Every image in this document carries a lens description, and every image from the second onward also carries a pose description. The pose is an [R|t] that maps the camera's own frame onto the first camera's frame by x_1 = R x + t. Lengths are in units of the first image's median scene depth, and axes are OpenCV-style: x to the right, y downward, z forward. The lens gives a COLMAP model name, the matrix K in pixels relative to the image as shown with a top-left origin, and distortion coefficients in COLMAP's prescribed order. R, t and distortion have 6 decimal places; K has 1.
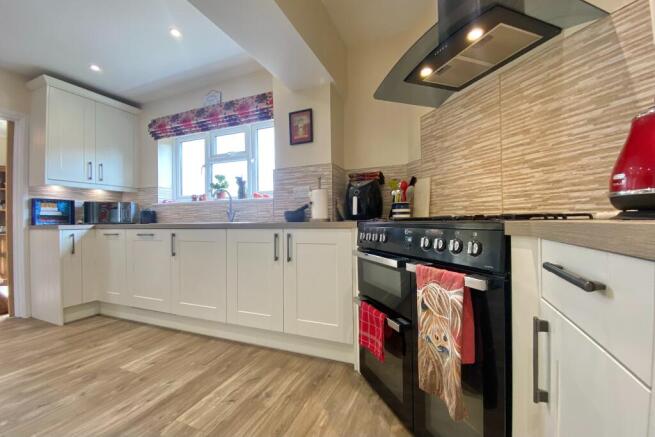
lens RADIAL K [[264.6, 0, 327.5], [0, 264.6, 218.5], [0, 0, 1]] dist [0.028836, -0.025316]
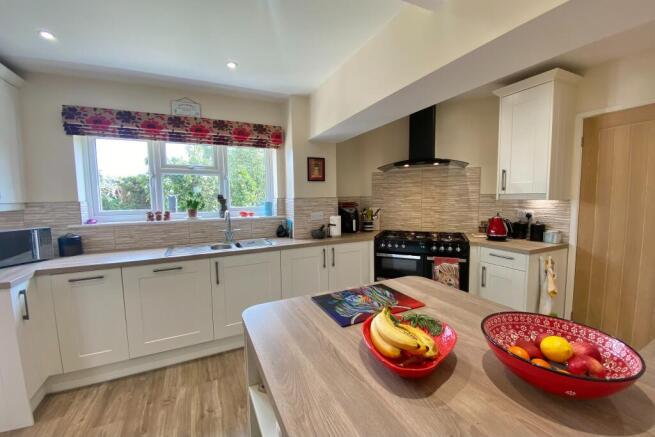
lens RADIAL K [[264.6, 0, 327.5], [0, 264.6, 218.5], [0, 0, 1]] dist [0.028836, -0.025316]
pose [[0.664307, -0.059385, 0.745097, -1.122114], [0.000373, 0.996865, 0.079119, -0.202049], [-0.747460, -0.052281, 0.662246, 0.034376]]
